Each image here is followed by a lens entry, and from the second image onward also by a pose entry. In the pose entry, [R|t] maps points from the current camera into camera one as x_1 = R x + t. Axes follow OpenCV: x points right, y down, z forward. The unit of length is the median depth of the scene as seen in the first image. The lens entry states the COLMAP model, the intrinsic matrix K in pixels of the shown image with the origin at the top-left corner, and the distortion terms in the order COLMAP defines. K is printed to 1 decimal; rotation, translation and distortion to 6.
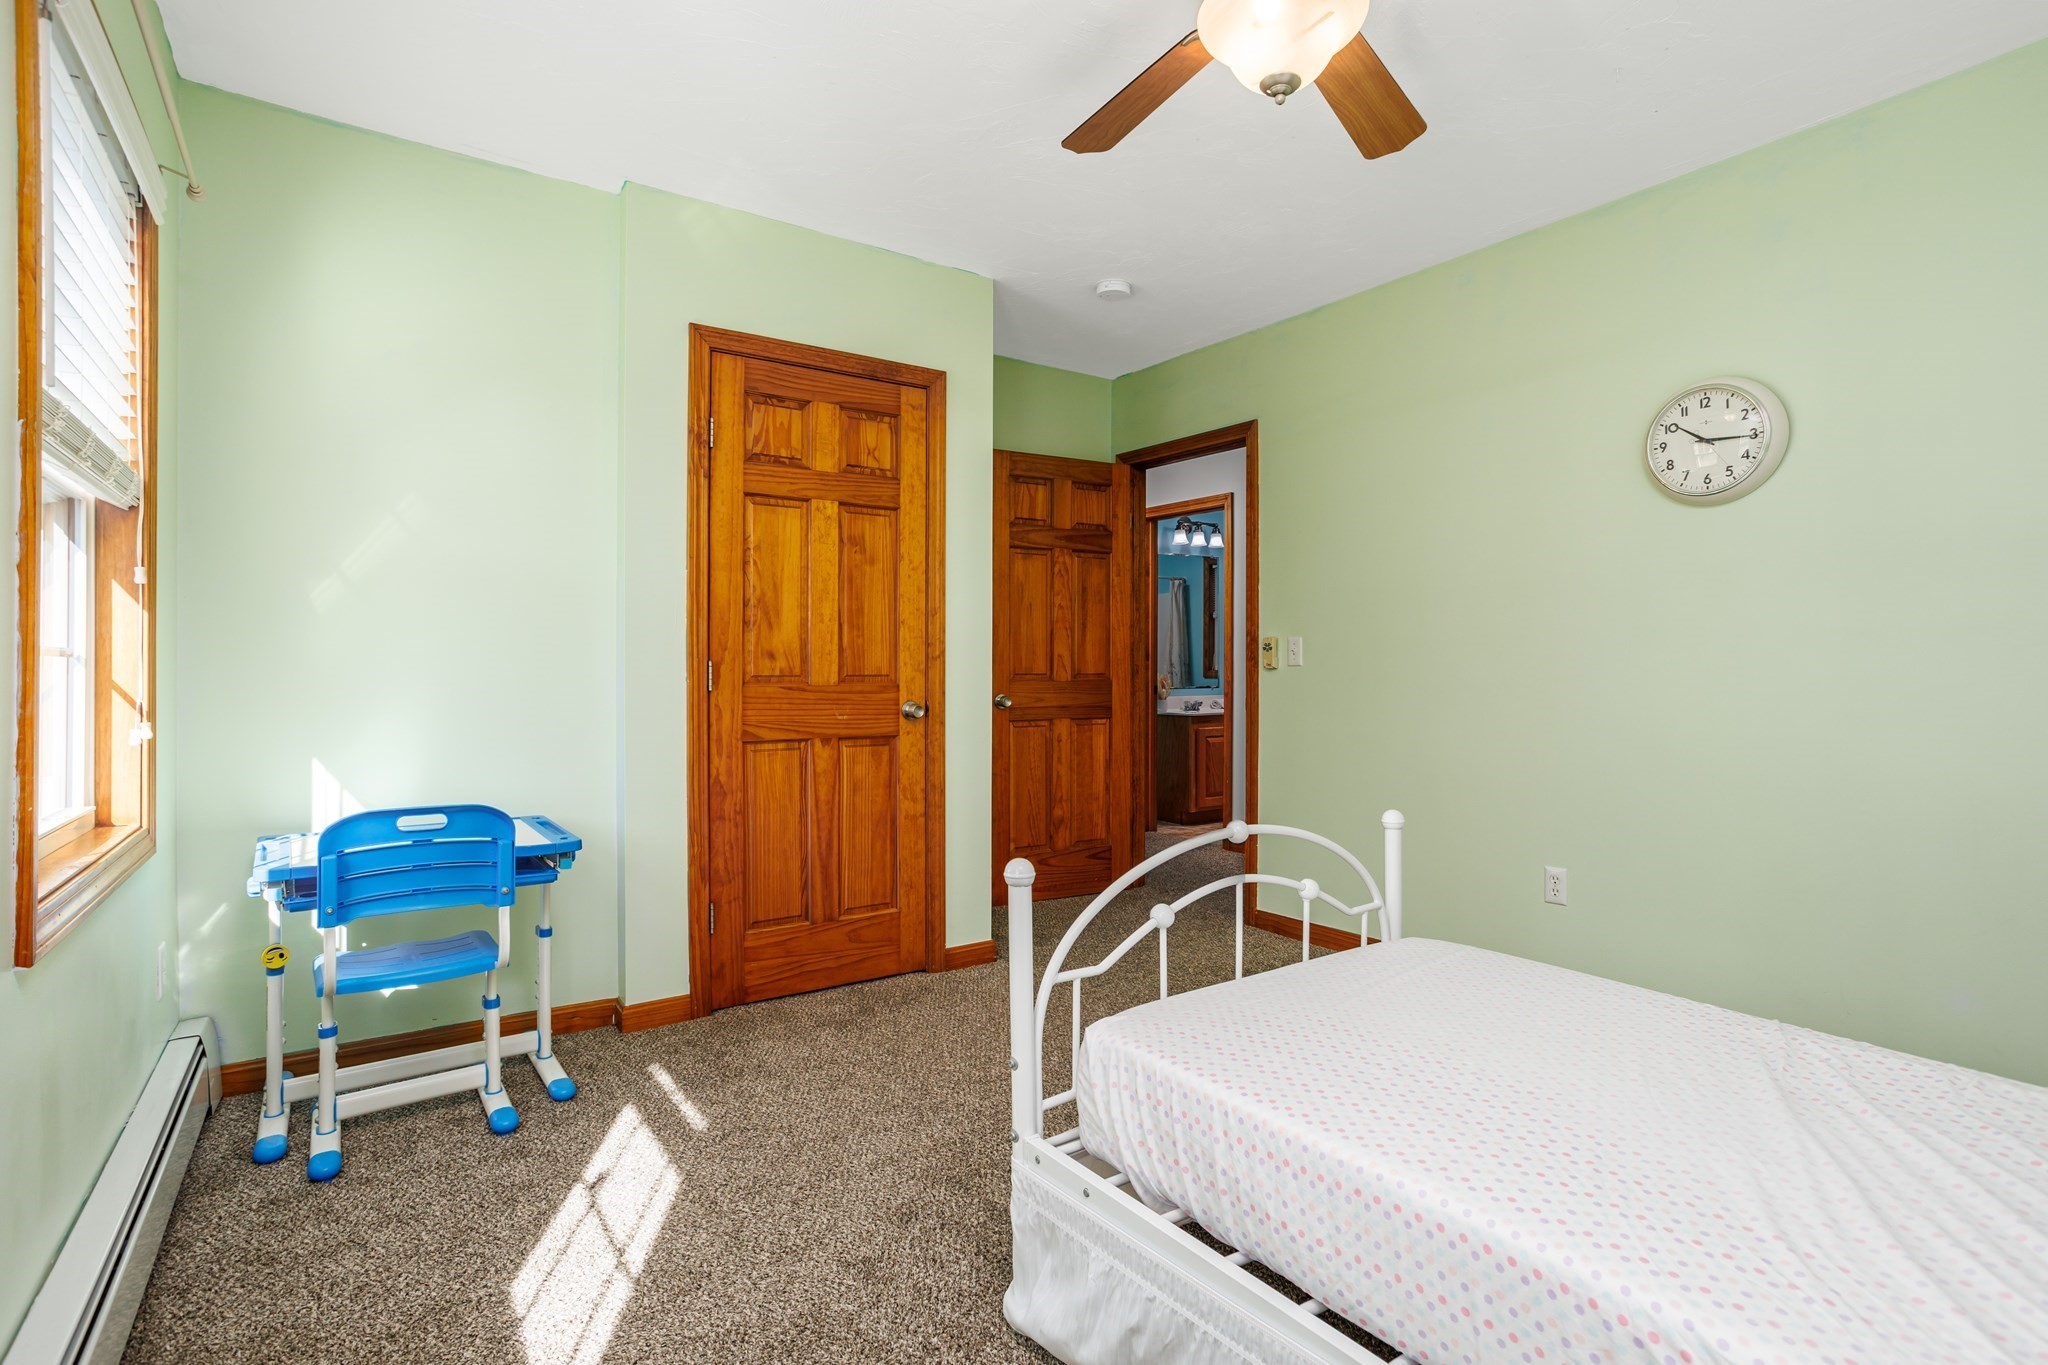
lens RADIAL K [[973.2, 0, 1045.9], [0, 973.2, 678.9], [0, 0, 1]] dist [-0.042749, 0.002387]
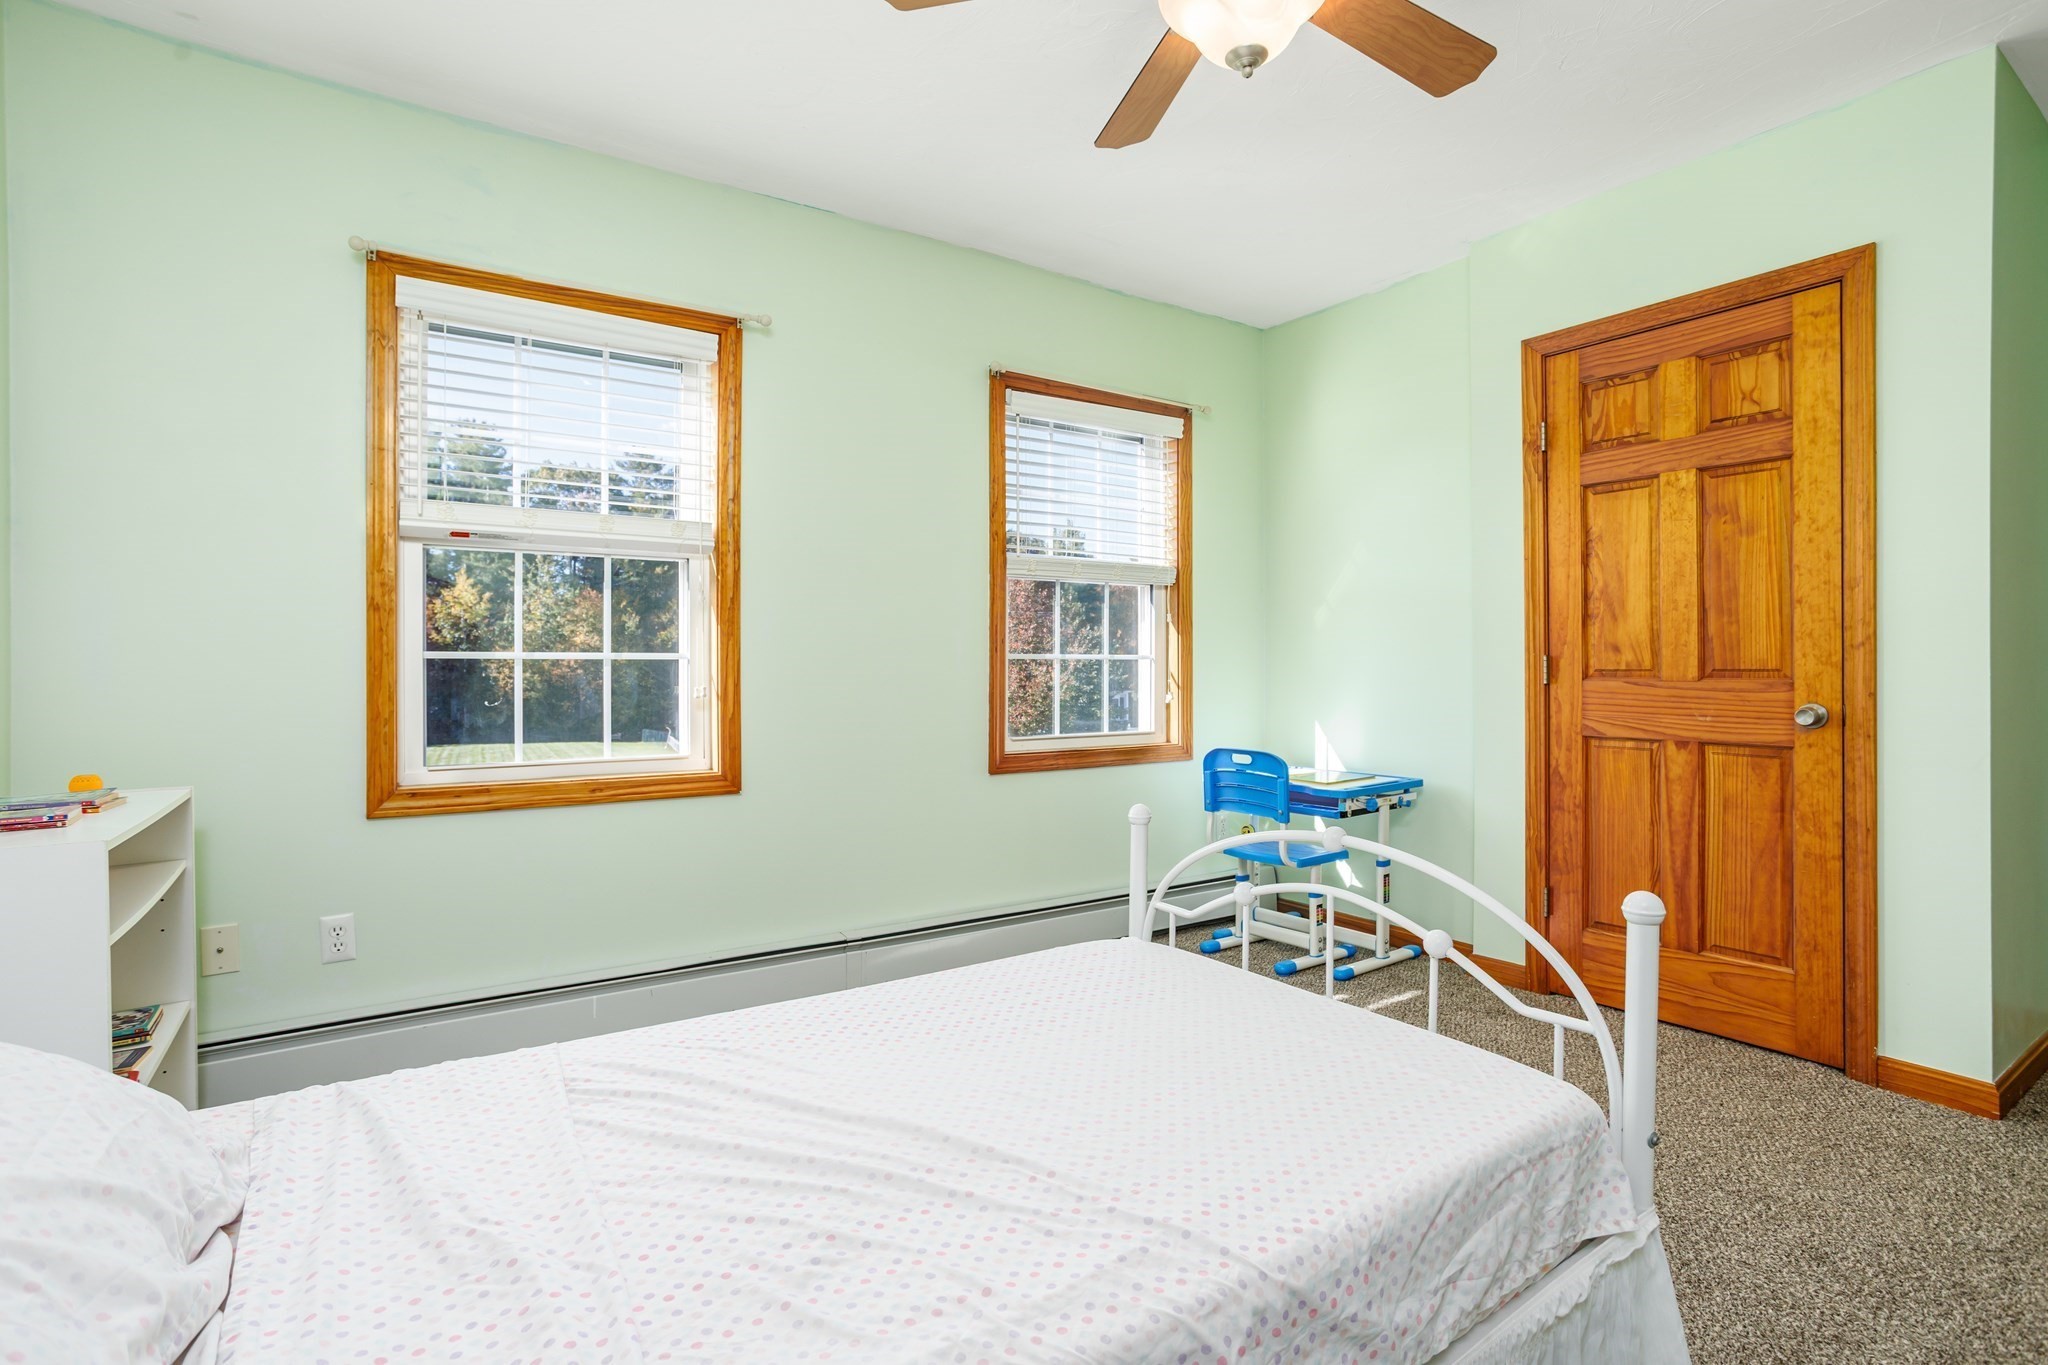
lens RADIAL K [[973.2, 0, 1018.6], [0, 973.2, 677.2], [0, 0, 1]] dist [-0.042749, 0.002387]
pose [[-0.022343, 0.011254, -0.999687, 0.653652], [-0.003434, 0.999930, 0.011333, -0.004601], [0.999744, 0.003686, -0.022303, 0.421828]]
